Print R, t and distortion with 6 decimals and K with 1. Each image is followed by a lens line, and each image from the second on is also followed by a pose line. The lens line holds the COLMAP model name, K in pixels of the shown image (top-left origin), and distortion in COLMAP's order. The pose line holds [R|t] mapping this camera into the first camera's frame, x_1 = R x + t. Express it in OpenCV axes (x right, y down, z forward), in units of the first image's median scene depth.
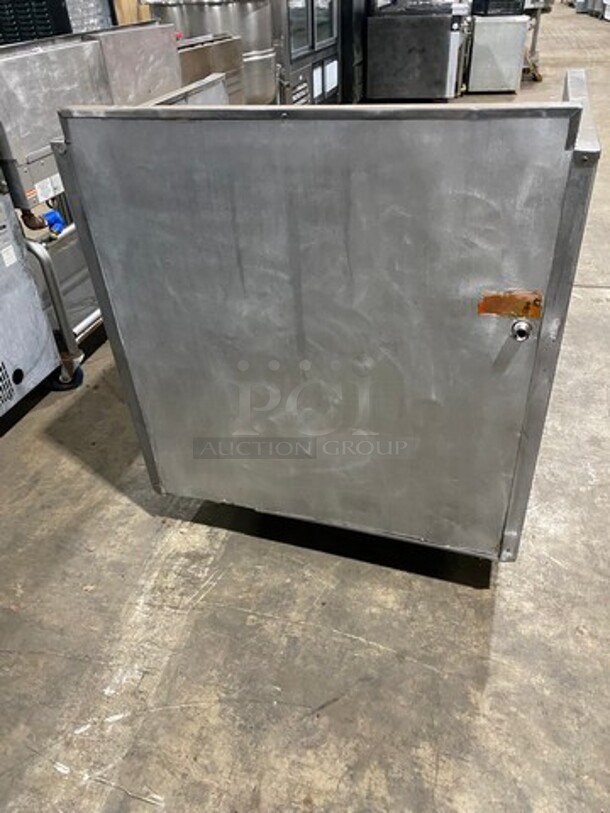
lens RADIAL K [[616.6, 0, 307.2], [0, 616.6, 409.4], [0, 0, 1]] dist [-0.003460, 0.003380]
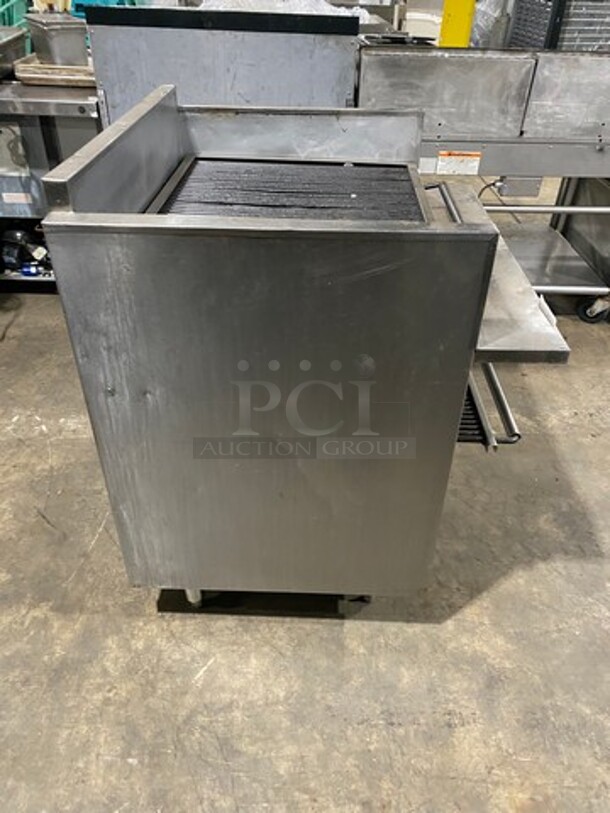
lens RADIAL K [[616.6, 0, 308.9], [0, 616.6, 402.3], [0, 0, 1]] dist [-0.003460, 0.003380]
pose [[0.291587, 0.617981, -0.730121, 0.999644], [-0.598679, 0.713210, 0.364574, -0.545149], [0.746030, 0.330803, 0.577935, 0.512136]]
